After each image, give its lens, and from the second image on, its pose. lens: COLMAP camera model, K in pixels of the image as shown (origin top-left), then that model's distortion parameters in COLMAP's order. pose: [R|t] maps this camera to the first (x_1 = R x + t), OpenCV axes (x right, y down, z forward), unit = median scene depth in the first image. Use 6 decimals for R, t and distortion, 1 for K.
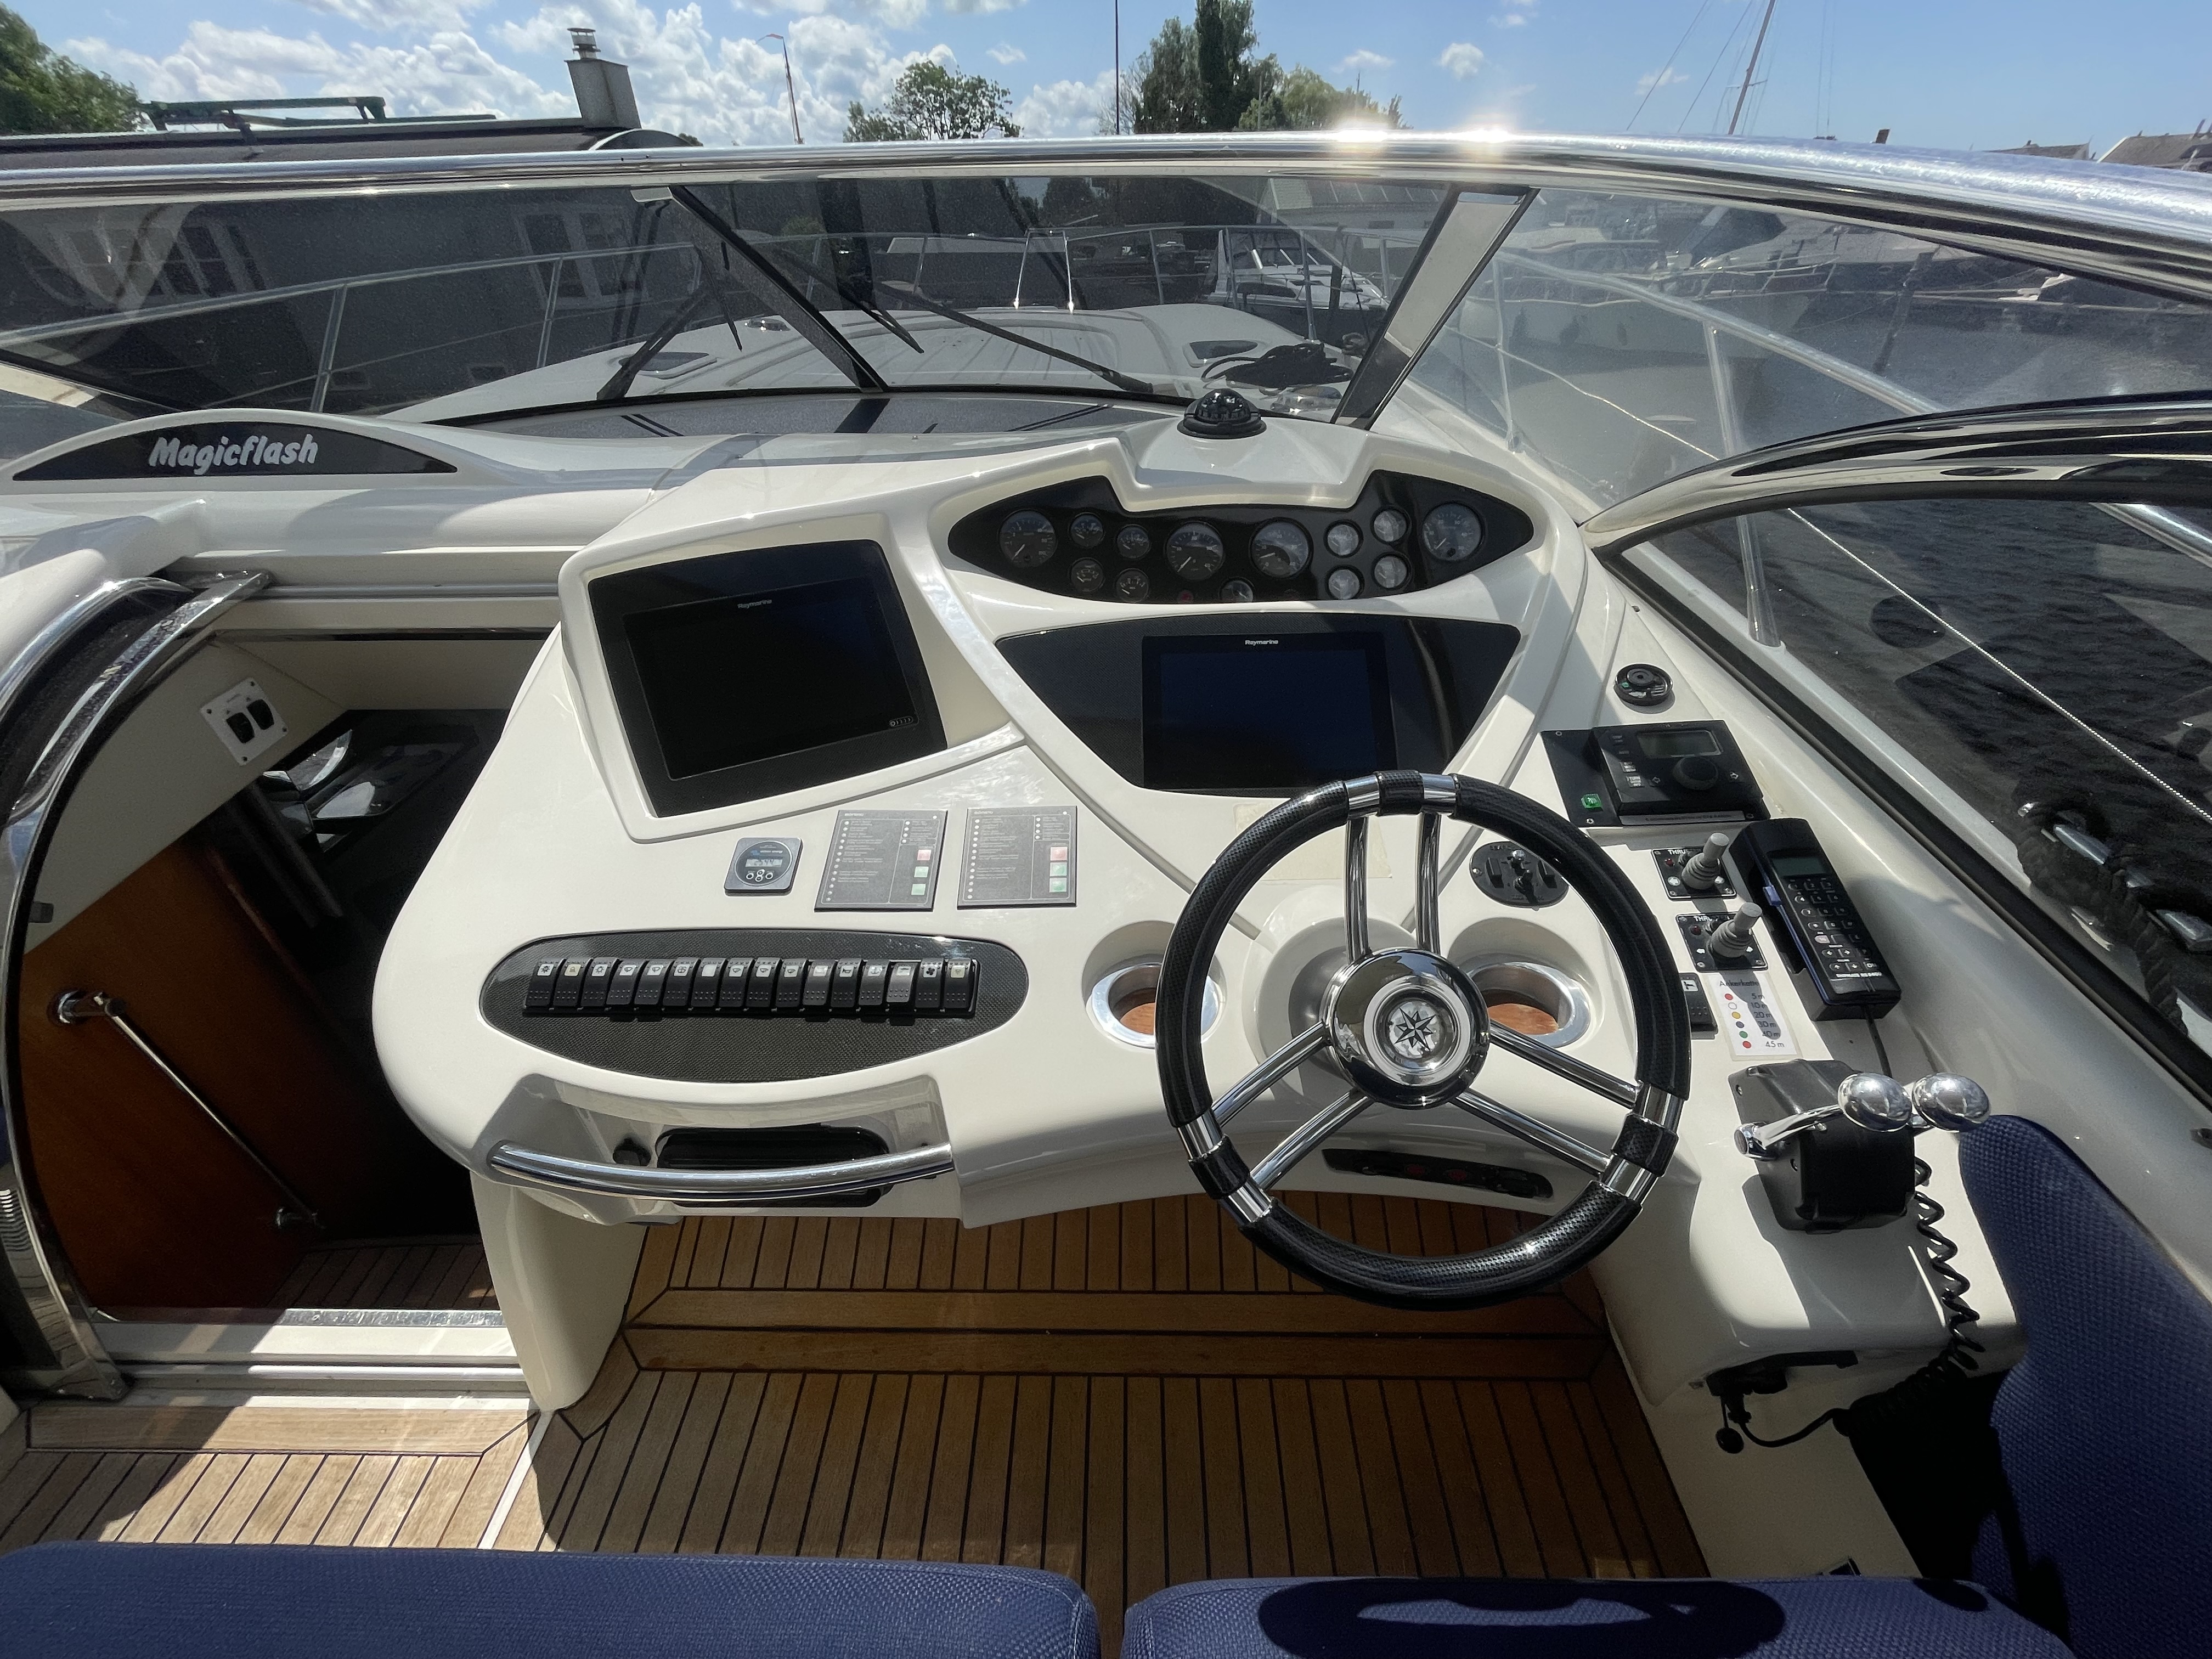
lens RADIAL K [[895.9, 0, 1111.5], [0, 895.9, 826.2], [0, 0, 1]] dist [-0.014862, 0.000131]
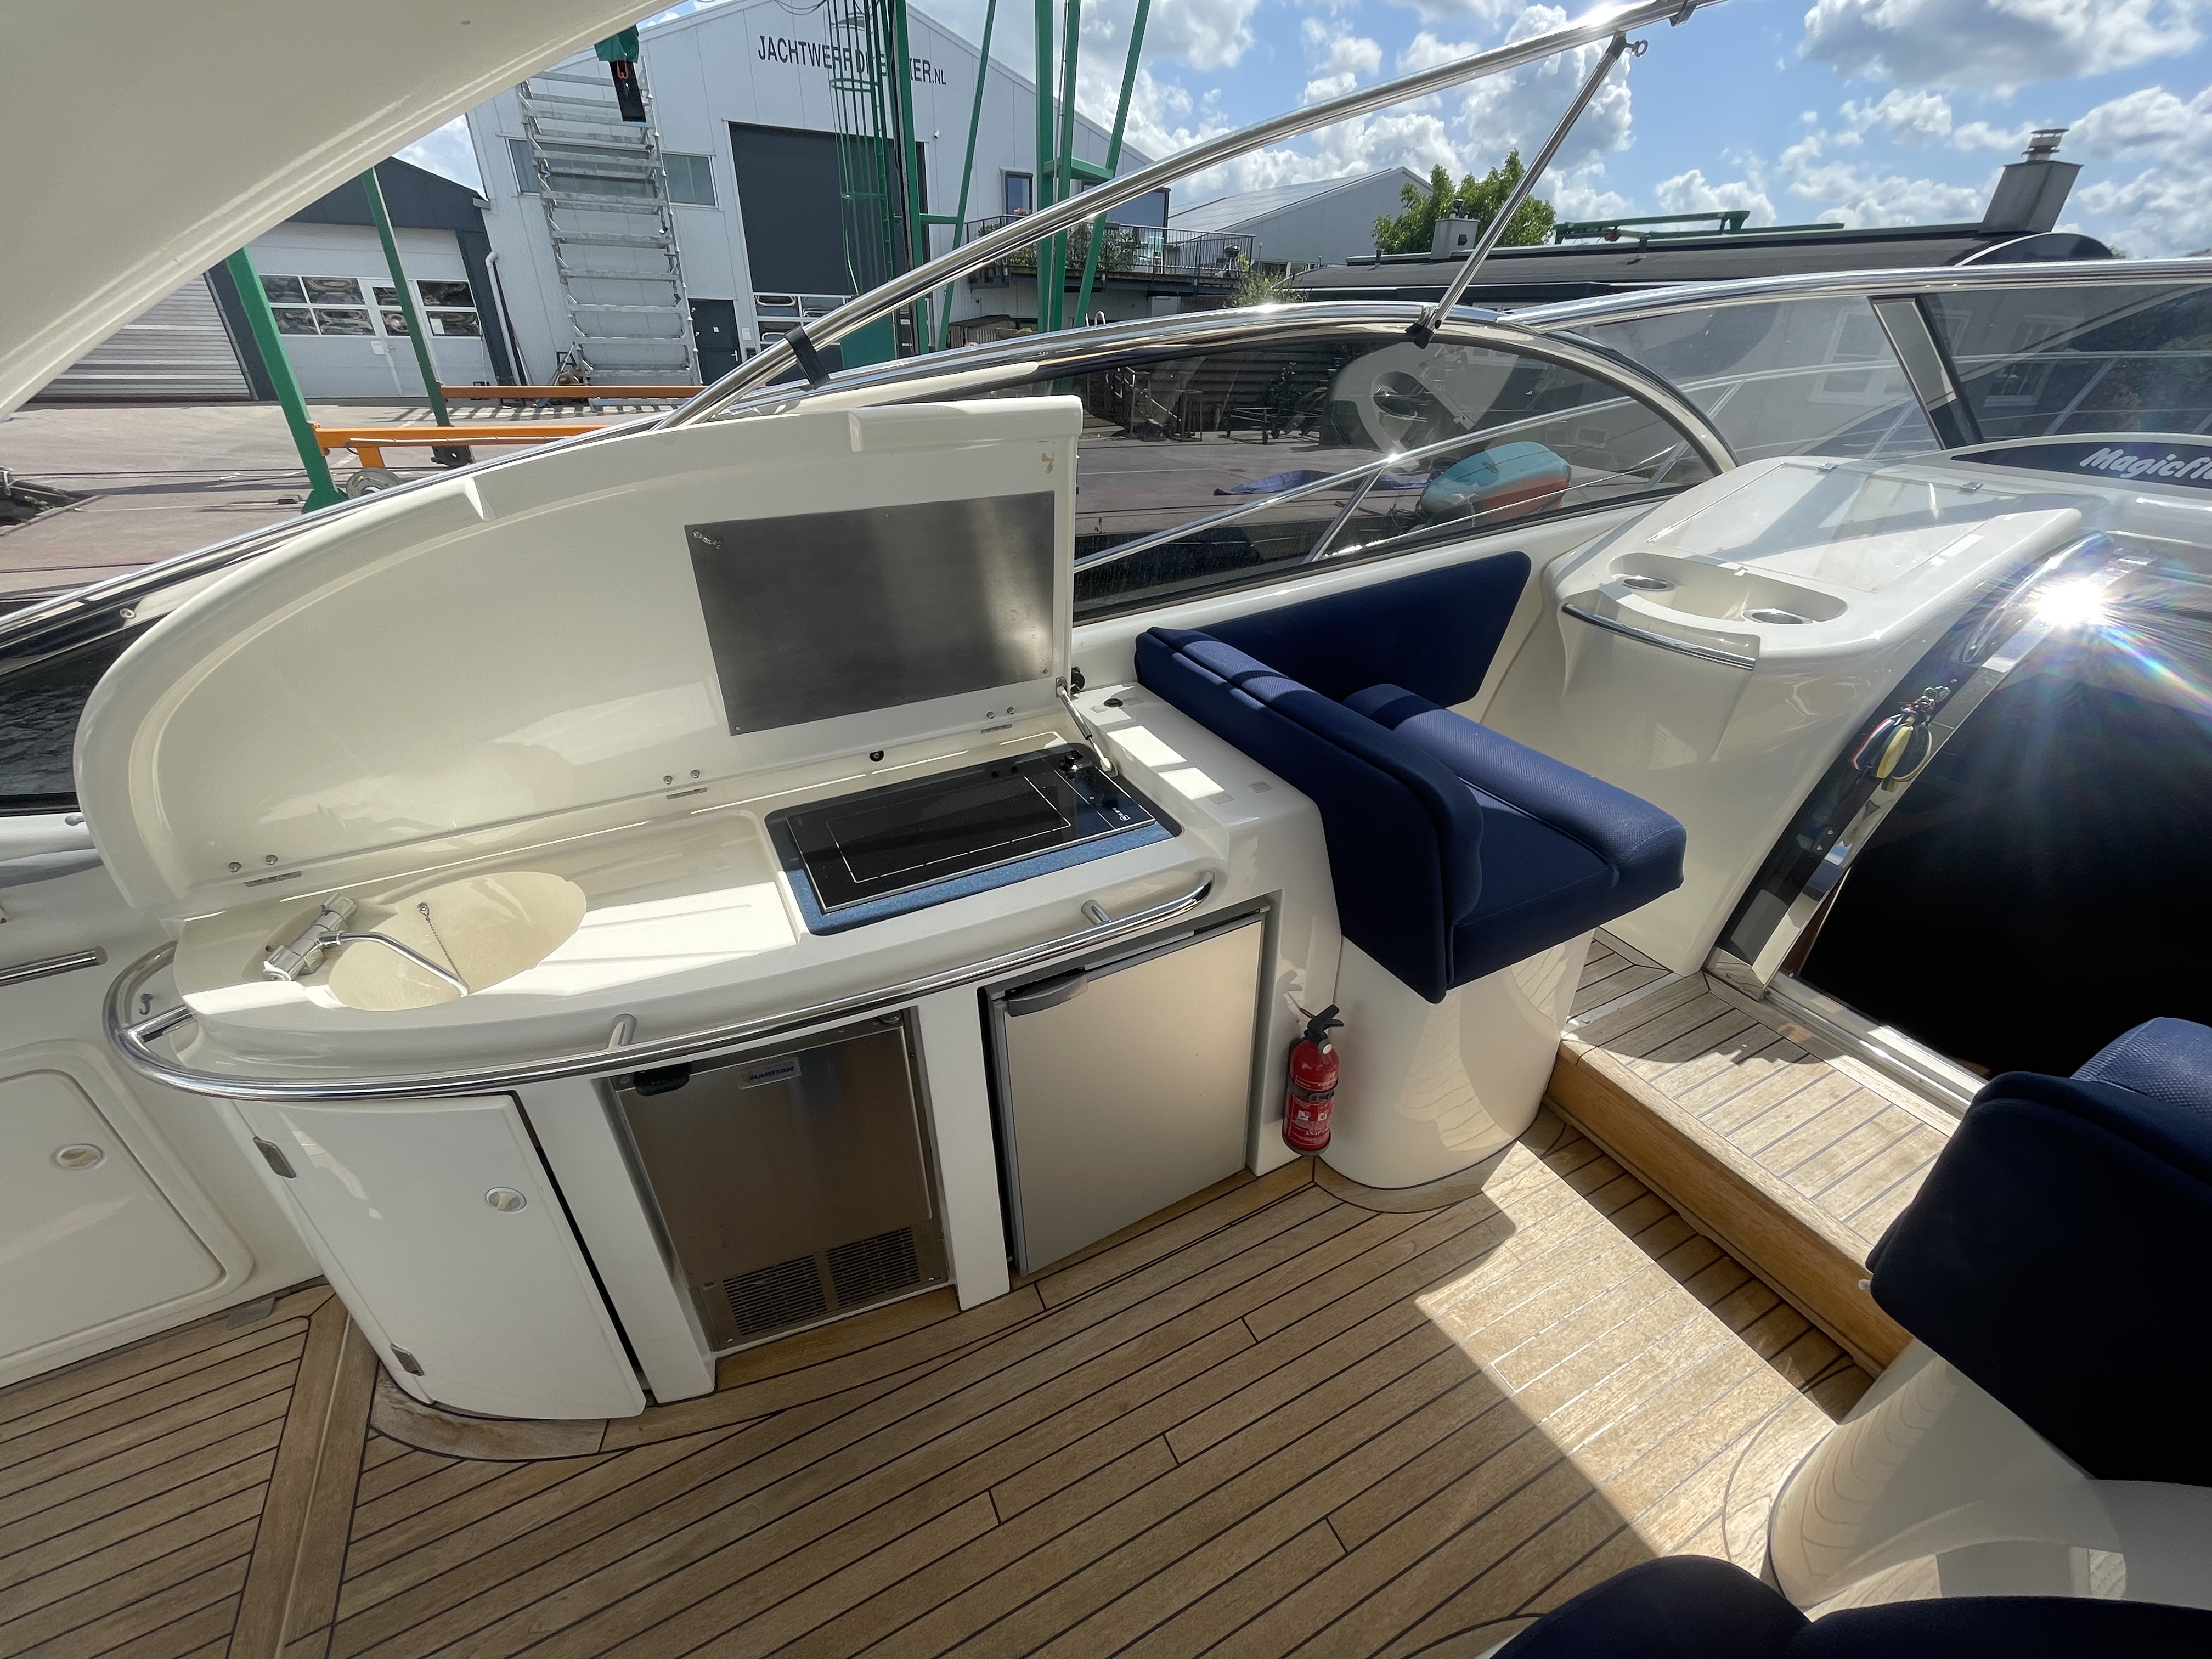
lens RADIAL K [[895.9, 0, 1111.5], [0, 895.9, 826.2], [0, 0, 1]] dist [-0.014862, 0.000131]
pose [[0.478811, 0.444990, -0.756786, -0.052107], [-0.505779, 0.844411, 0.176512, 0.057259], [0.717585, 0.298251, 0.629380, -0.075779]]
